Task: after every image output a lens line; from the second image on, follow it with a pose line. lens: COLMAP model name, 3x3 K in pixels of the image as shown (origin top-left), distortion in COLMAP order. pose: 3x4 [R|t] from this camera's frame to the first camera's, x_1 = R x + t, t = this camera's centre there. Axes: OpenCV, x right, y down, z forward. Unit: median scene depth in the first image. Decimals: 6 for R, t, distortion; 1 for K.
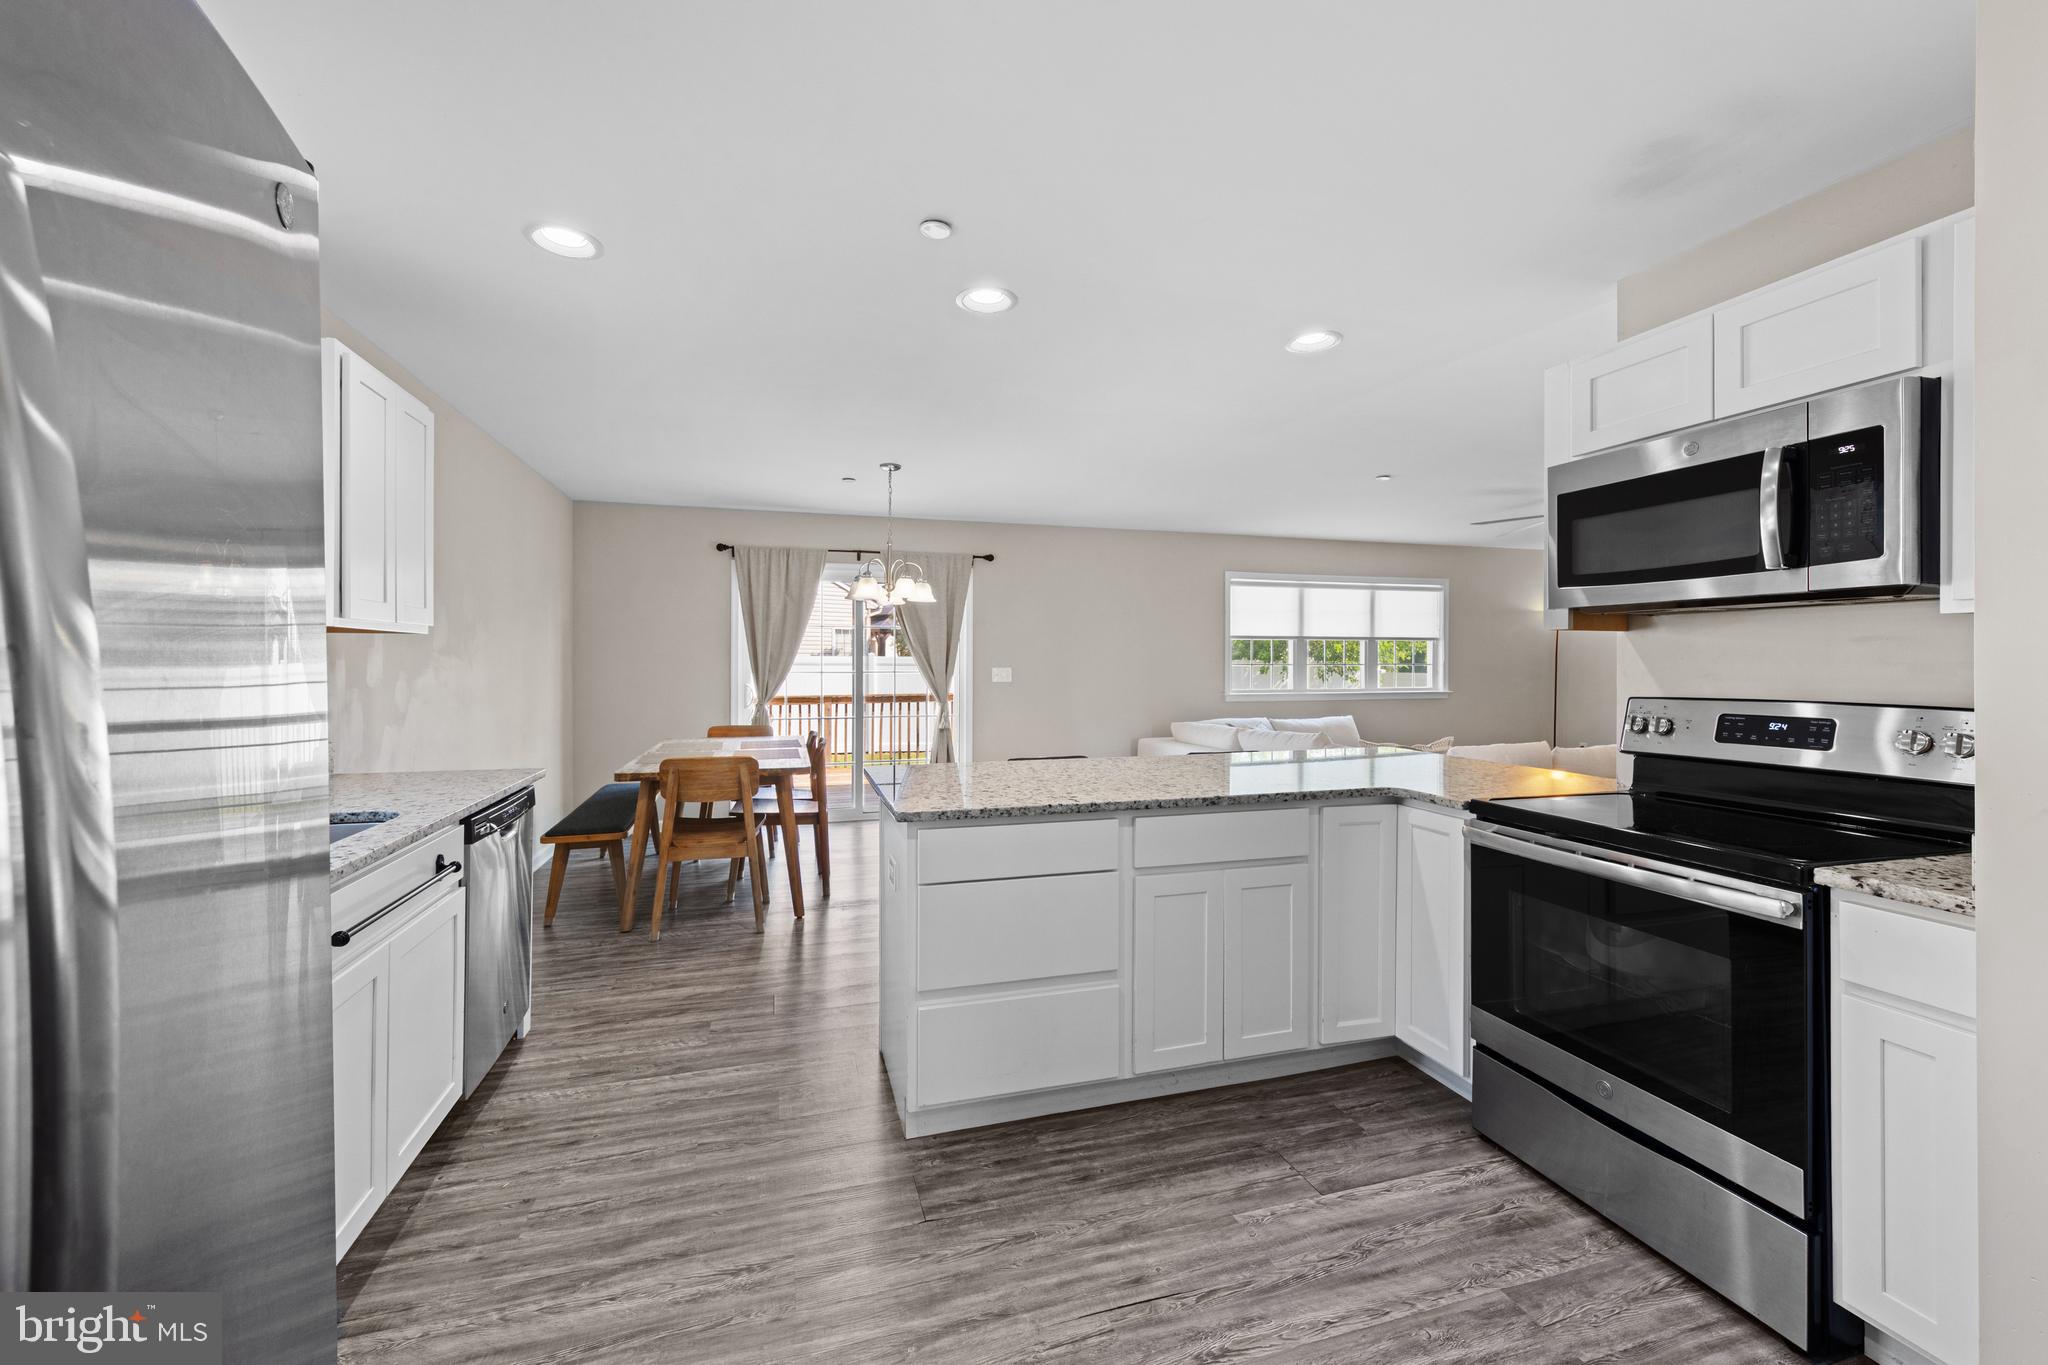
lens RADIAL K [[803.4, 0, 1017.1], [0, 803.4, 682.2], [0, 0, 1]] dist [0.000367, -0.000082]
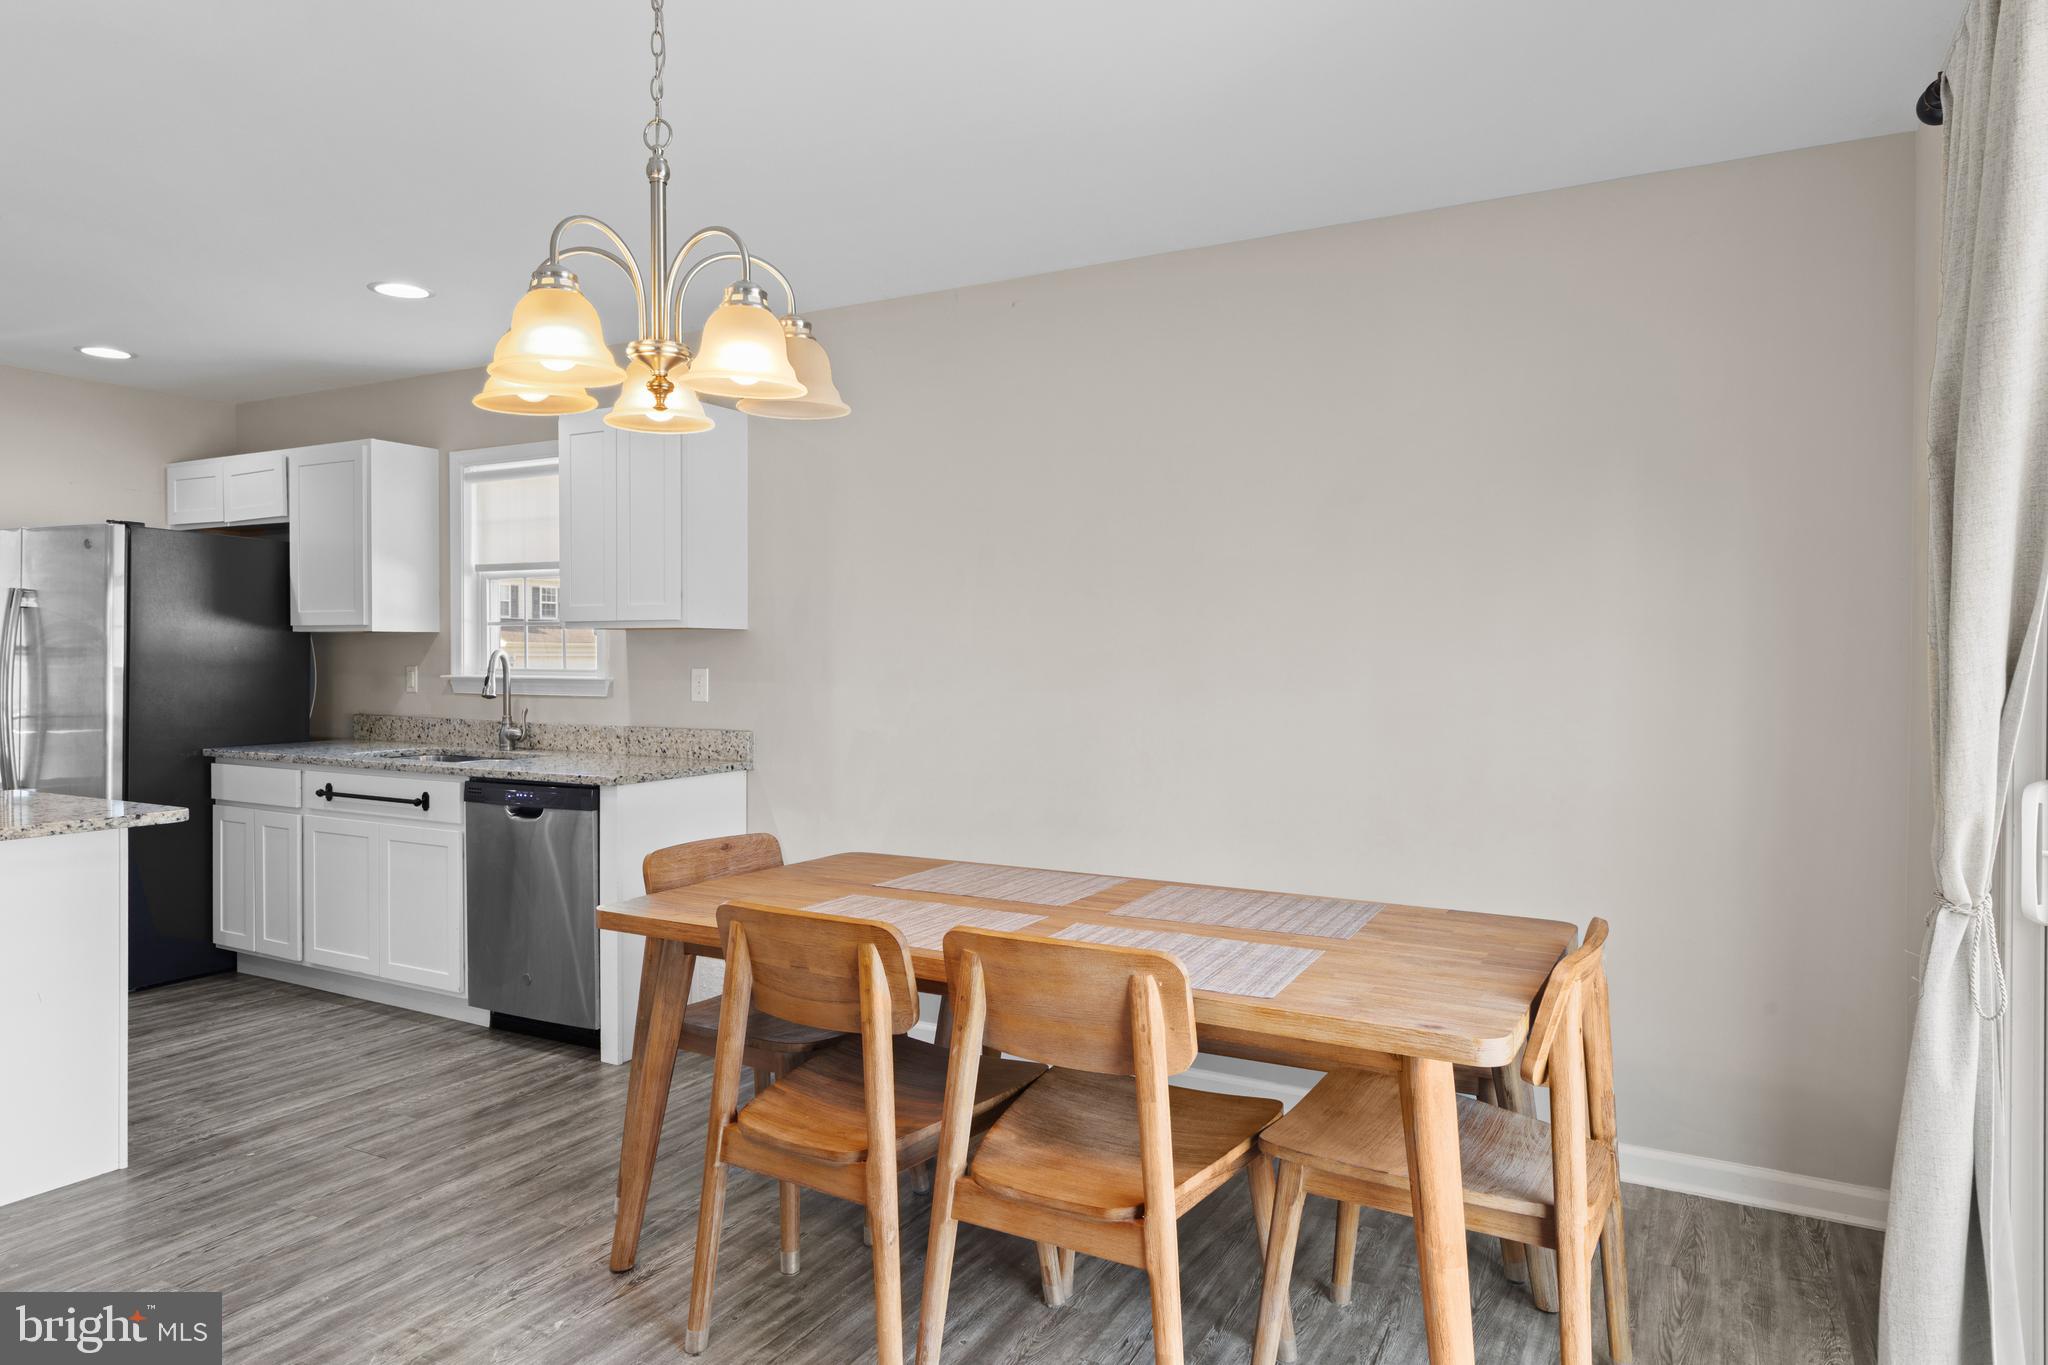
lens RADIAL K [[1262.3, 0, 1030.1], [0, 1262.3, 668.6], [0, 0, 1]] dist [0.001630, 0.001017]
pose [[-0.713385, 0.005882, -0.700748, 0.059357], [-0.018959, 0.999437, 0.027691, -0.068584], [0.700516, 0.033040, -0.712872, 2.737410]]
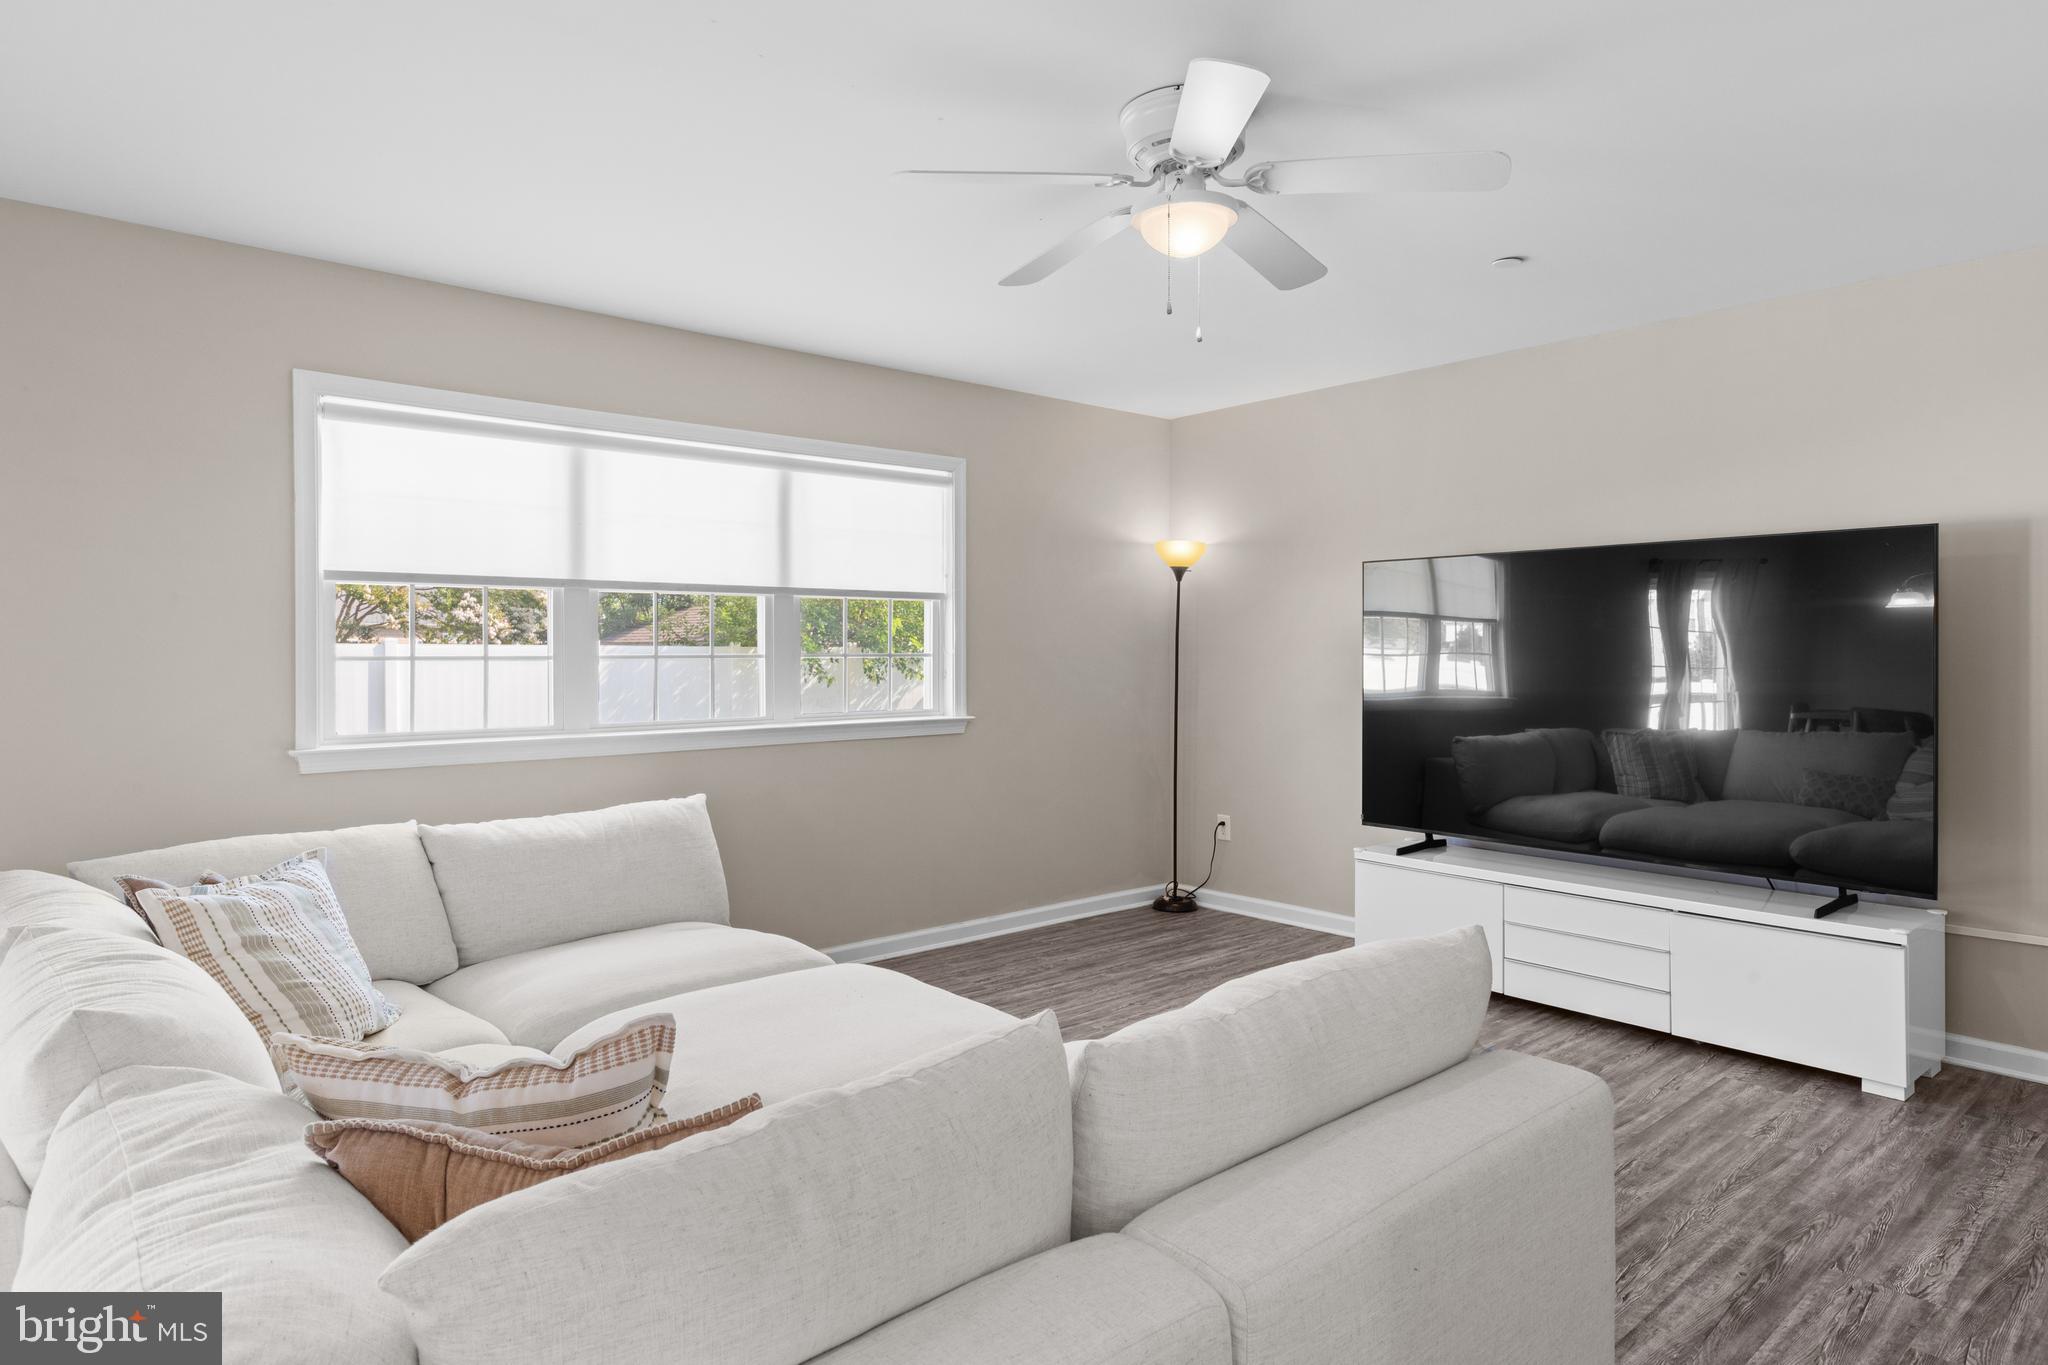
lens RADIAL K [[1181.9, 0, 1031.5], [0, 1181.9, 657.3], [0, 0, 1]] dist [0.014272, 0.001006]
pose [[0.905628, -0.004346, 0.424051, 1.001405], [0.012727, 0.999776, -0.016935, -0.030686], [-0.423883, 0.020733, 0.905480, 1.363125]]
